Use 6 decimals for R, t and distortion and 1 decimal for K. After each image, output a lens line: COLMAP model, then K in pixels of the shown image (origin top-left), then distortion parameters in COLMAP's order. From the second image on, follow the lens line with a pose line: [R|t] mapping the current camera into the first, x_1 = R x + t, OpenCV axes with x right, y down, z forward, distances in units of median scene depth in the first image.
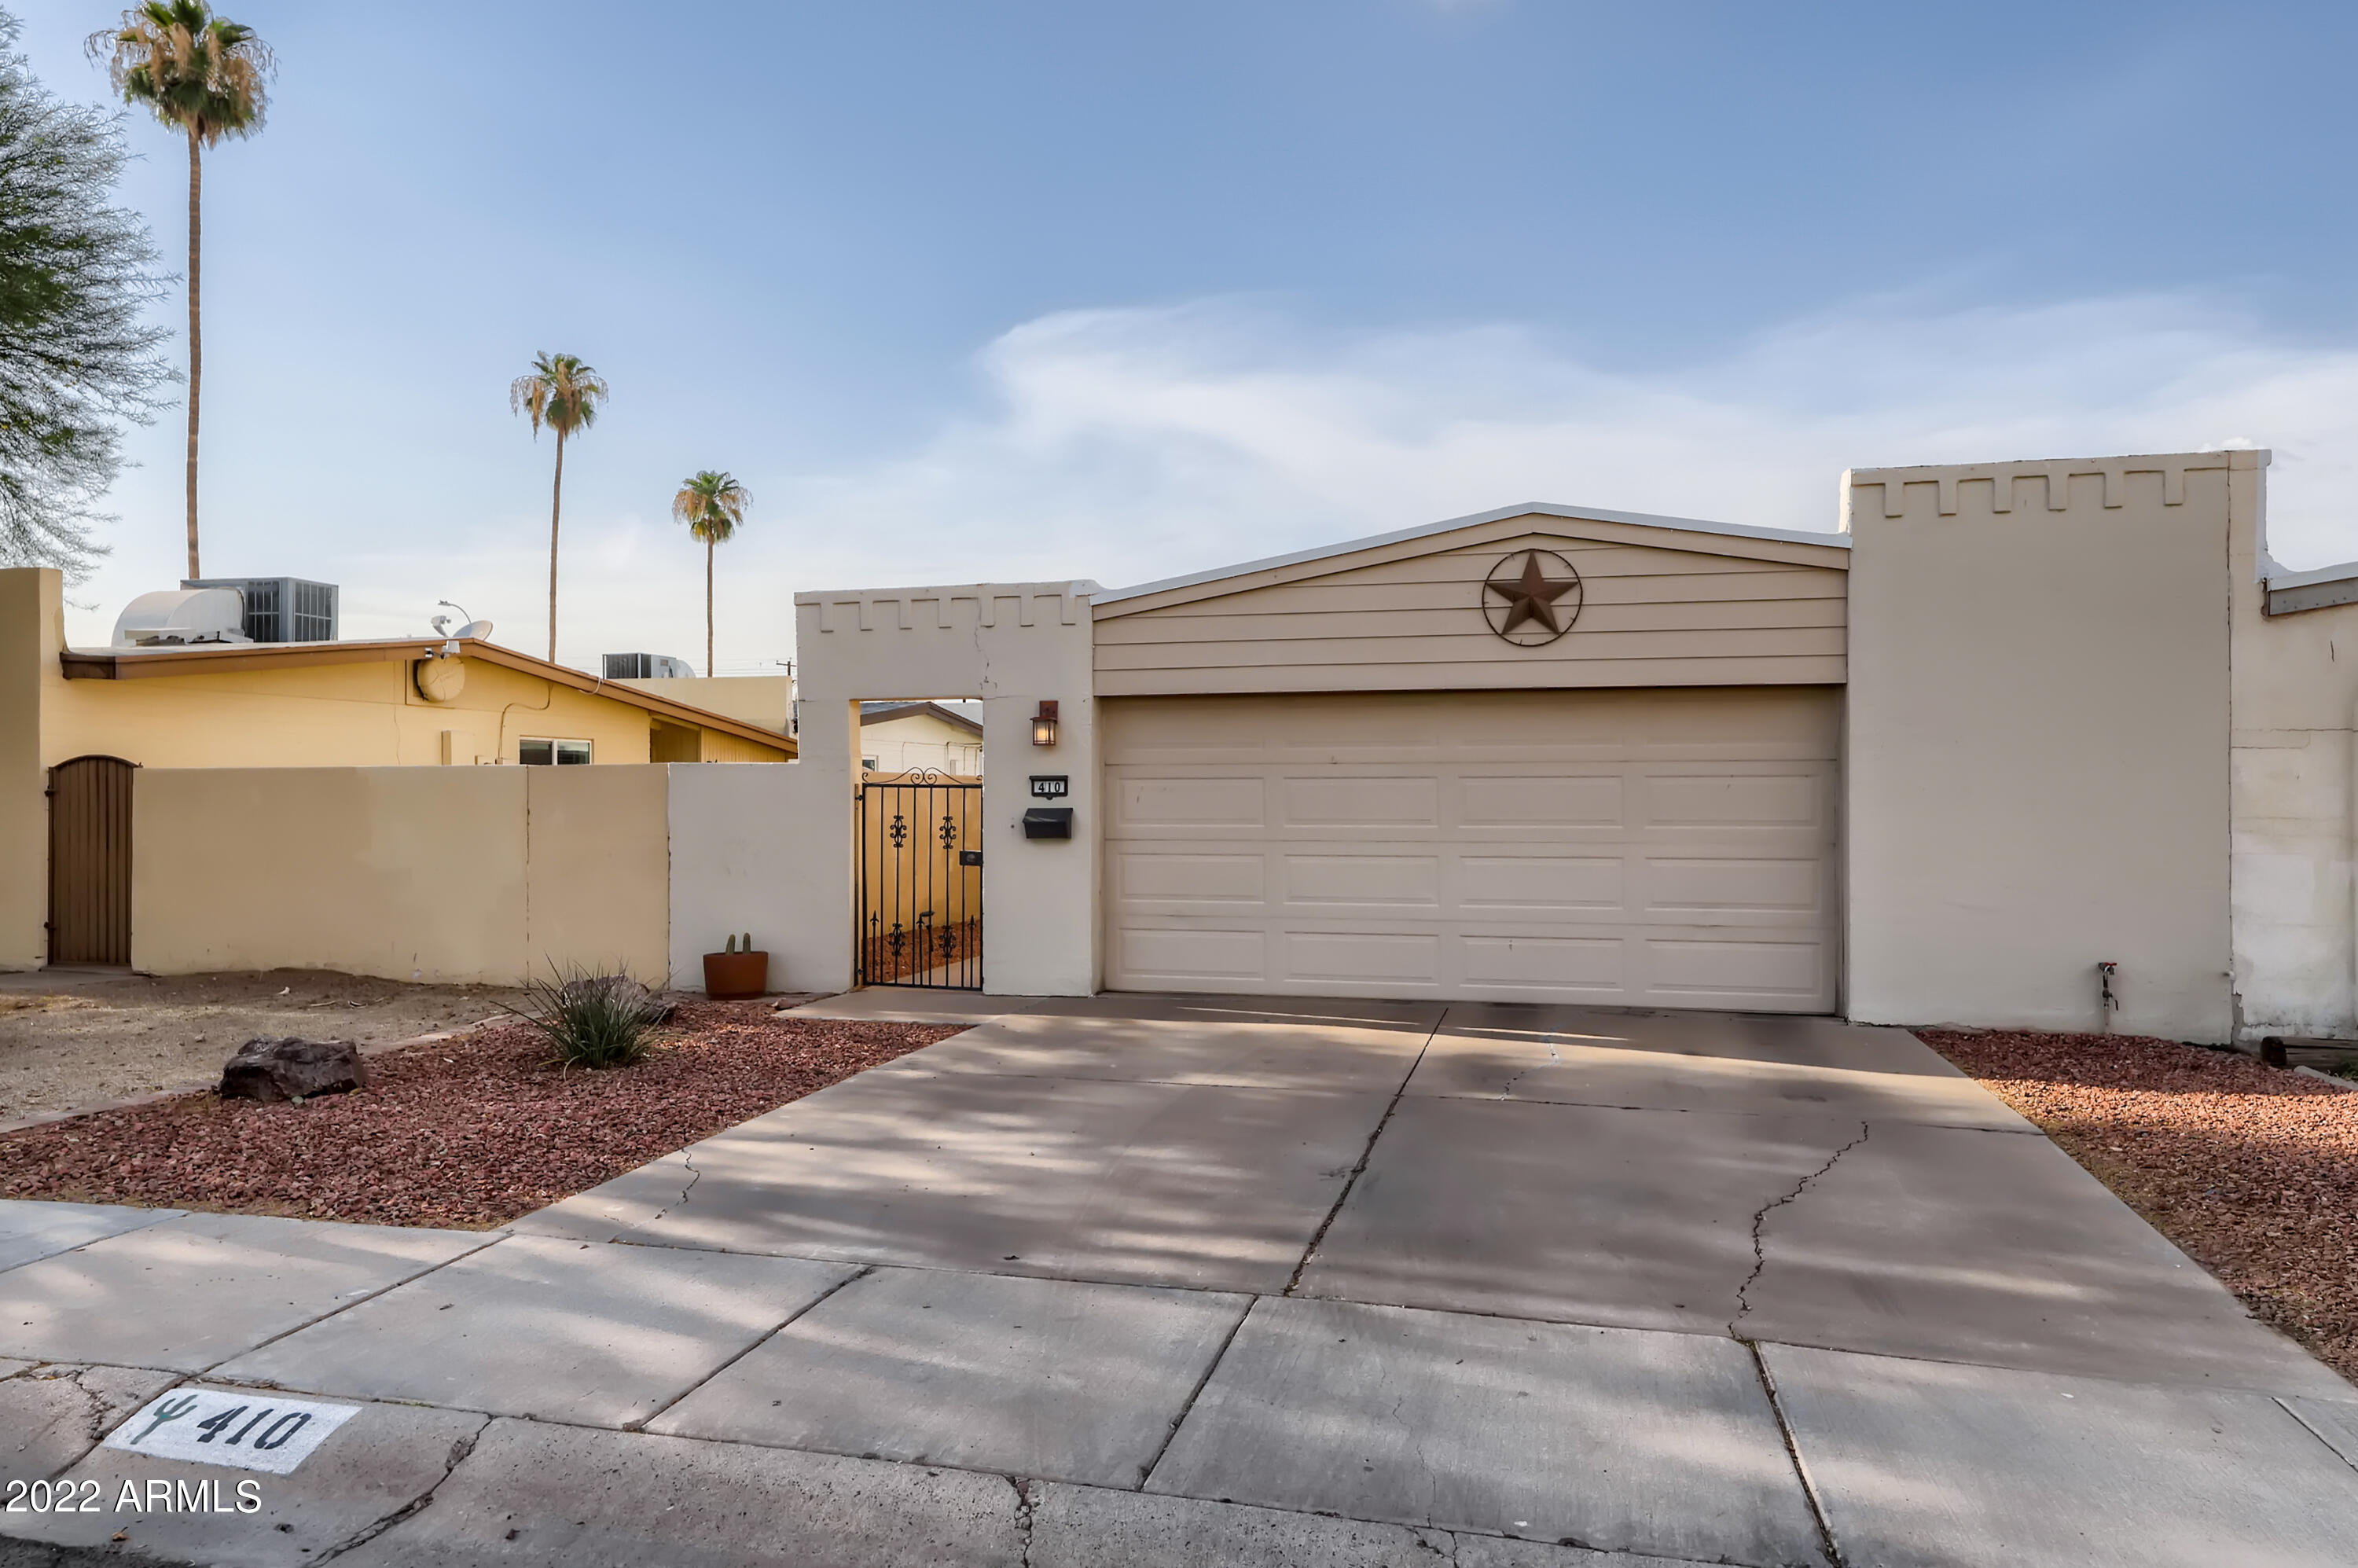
lens RADIAL K [[1570.5, 0, 1176.9], [0, 1570.5, 785.9], [0, 0, 1]] dist [0.002189, 0.000173]
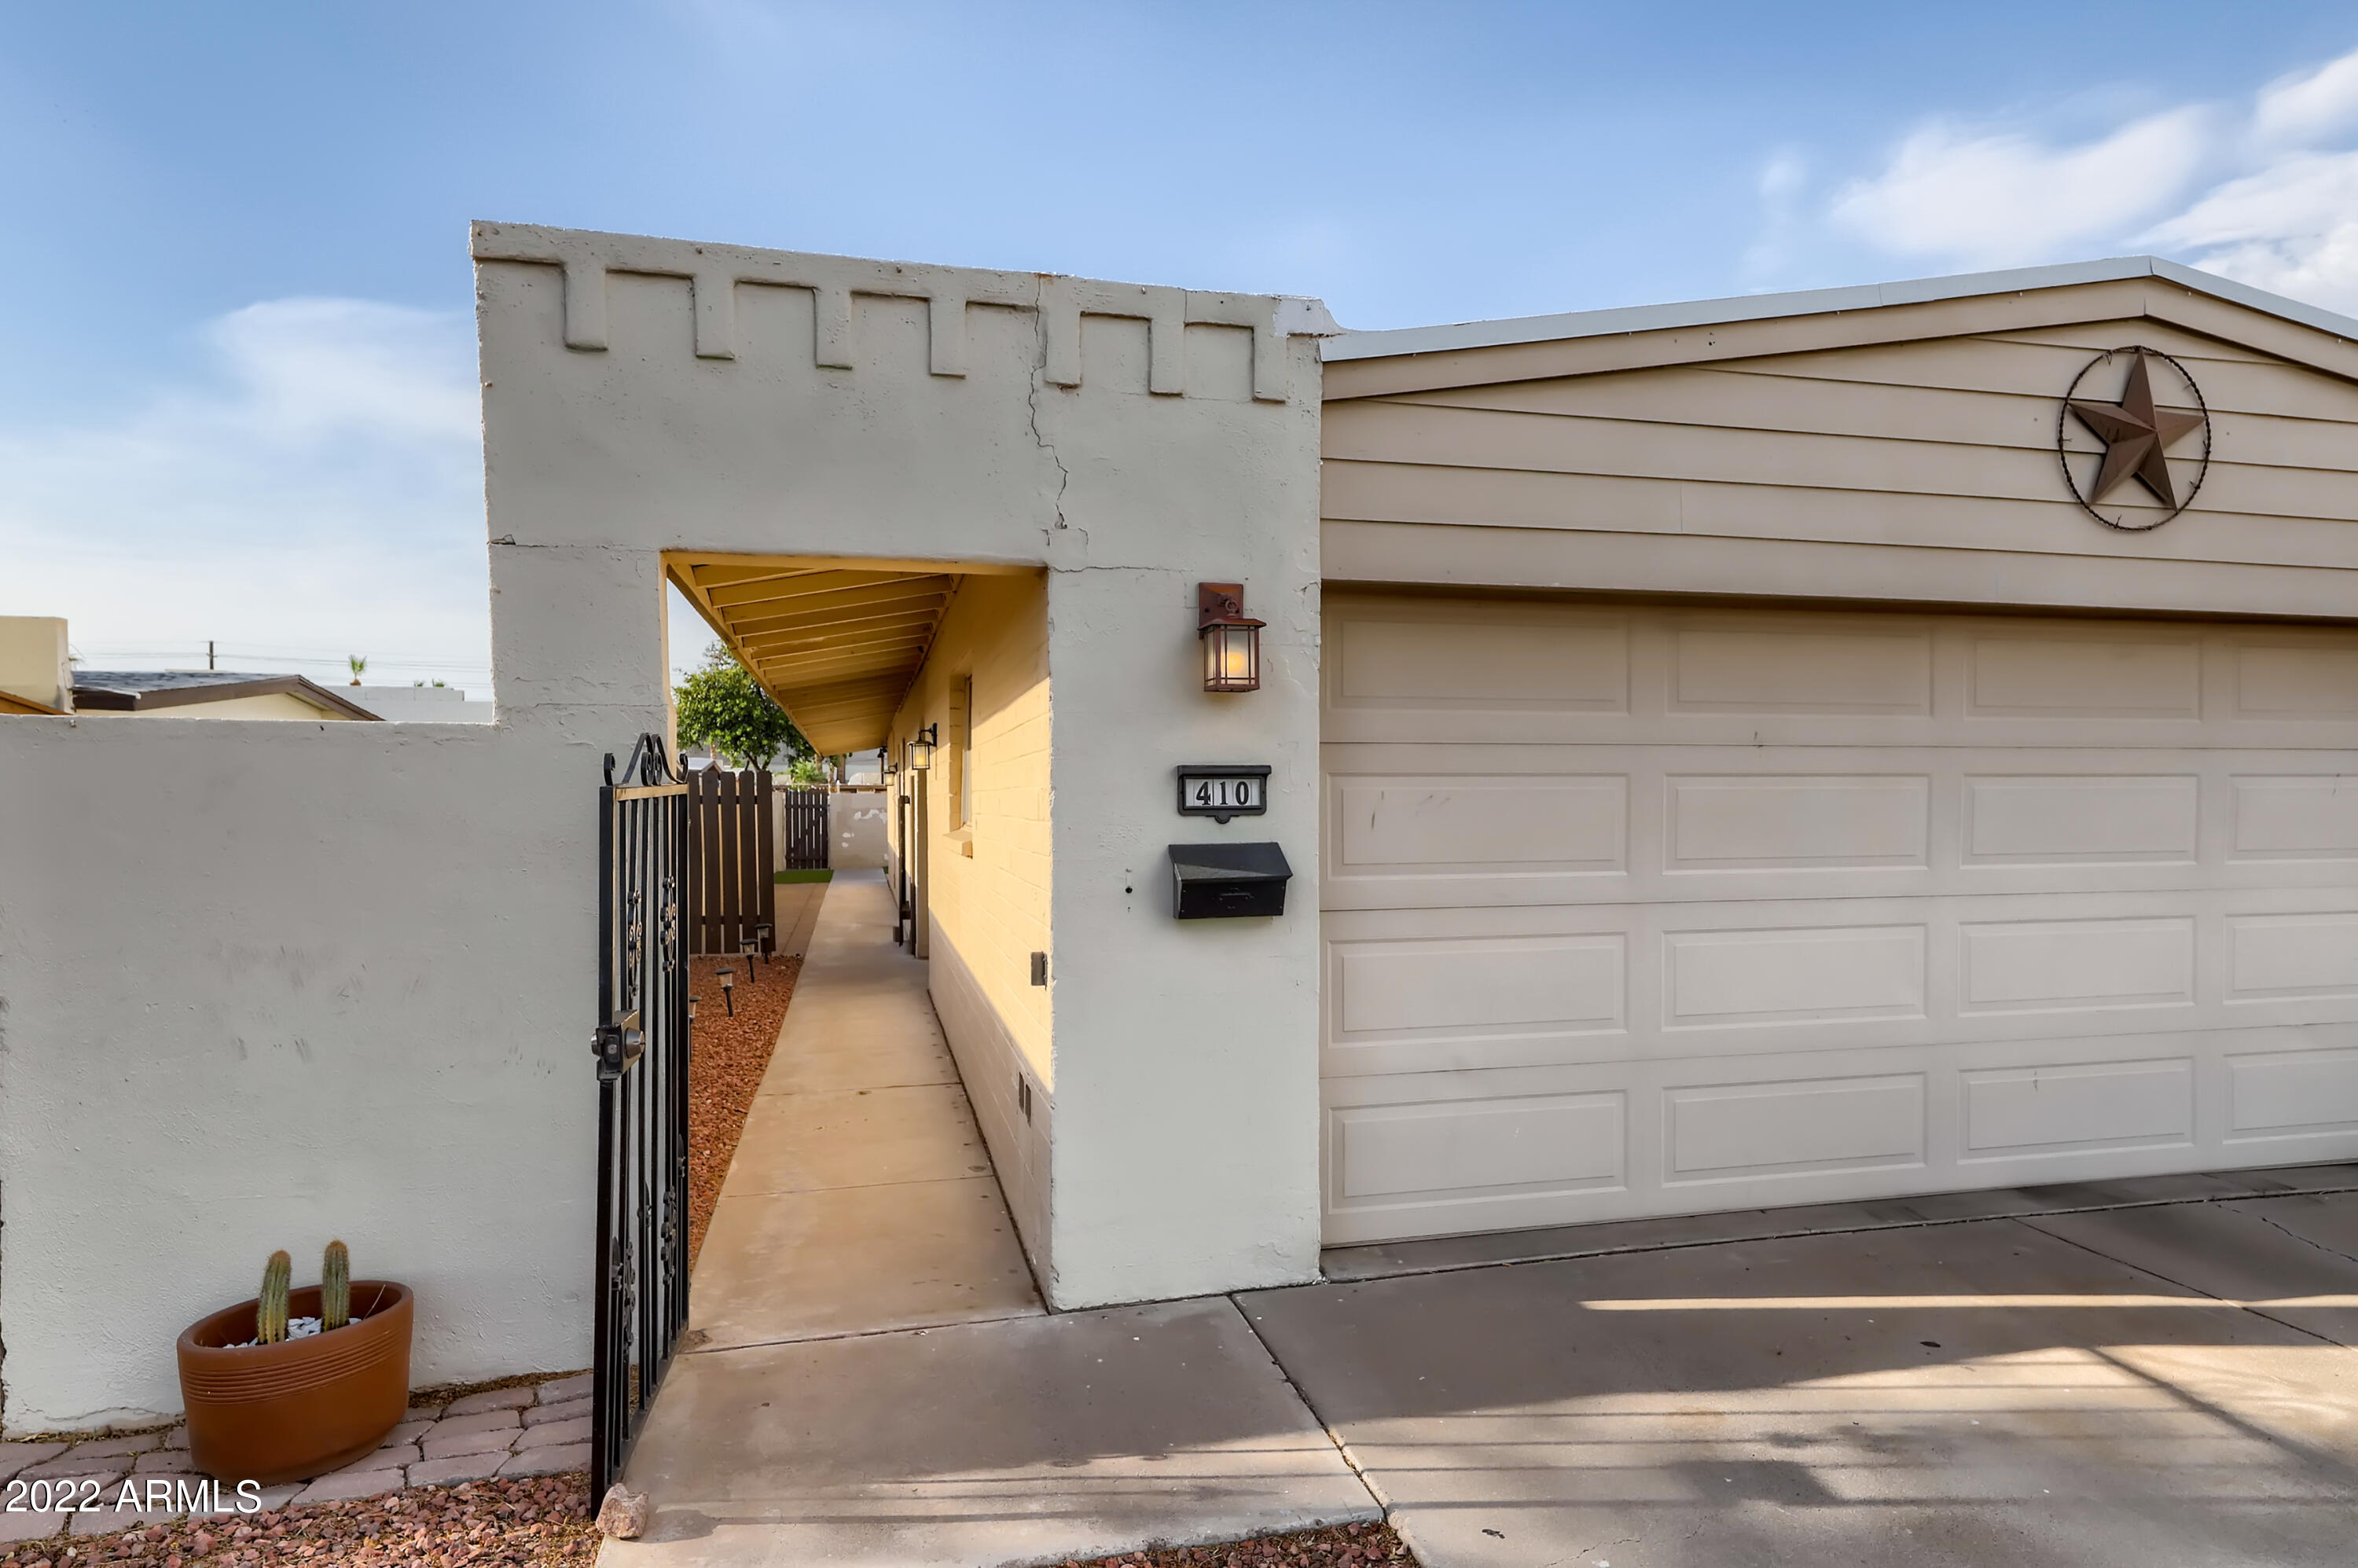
lens RADIAL K [[1344.0, 0, 1172.0], [0, 1344.0, 816.1], [0, 0, 1]] dist [-0.003108, -0.000920]
pose [[0.882122, -0.010748, 0.470898, -0.260862], [-0.003189, 0.999580, 0.028789, -0.003323], [-0.471010, -0.026897, 0.881718, 0.697885]]
